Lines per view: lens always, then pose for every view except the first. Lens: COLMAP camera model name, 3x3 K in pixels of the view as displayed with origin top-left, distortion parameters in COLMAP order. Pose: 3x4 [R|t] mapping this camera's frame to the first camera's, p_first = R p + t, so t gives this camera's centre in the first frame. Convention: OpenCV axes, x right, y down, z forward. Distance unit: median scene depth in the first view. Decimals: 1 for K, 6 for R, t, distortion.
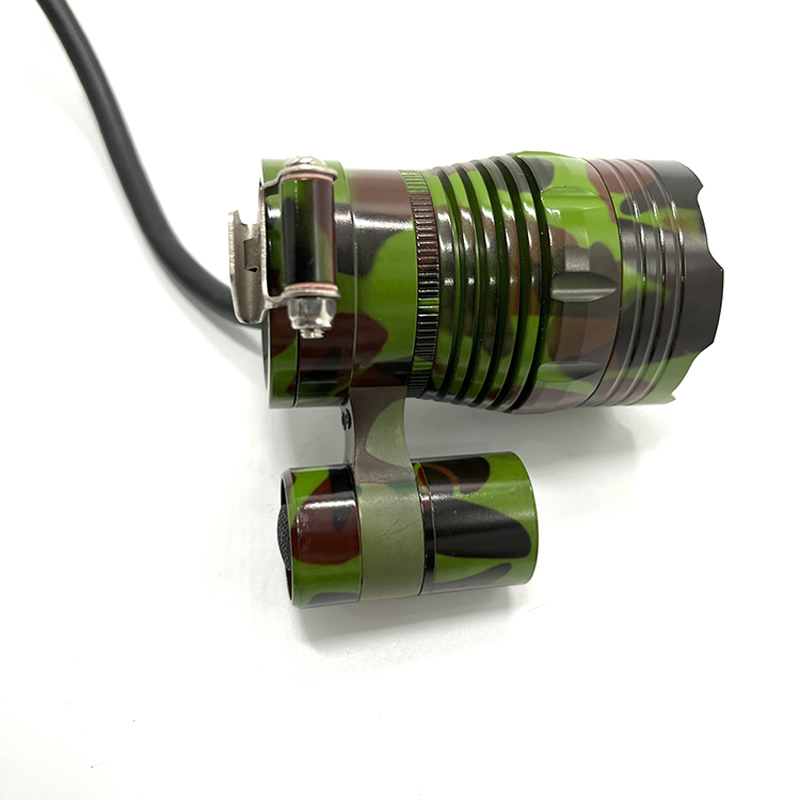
lens RADIAL K [[840.7, 0, 408.8], [0, 840.7, 394.6], [0, 0, 1]] dist [0.081154, 0.000000]
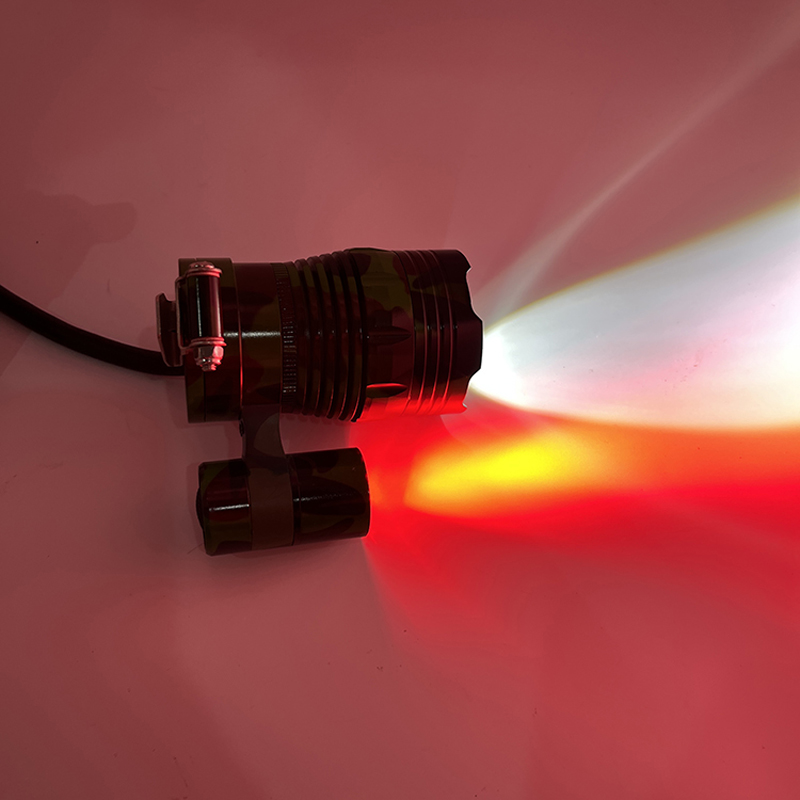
lens RADIAL K [[840.7, 0, 403.8], [0, 840.7, 402.4], [0, 0, 1]] dist [0.081154, 0.000000]
pose [[0.997821, -0.035544, 0.055584, 0.138104], [0.038566, 0.997781, -0.054281, 0.079400], [-0.053531, 0.056307, 0.996977, -0.529424]]
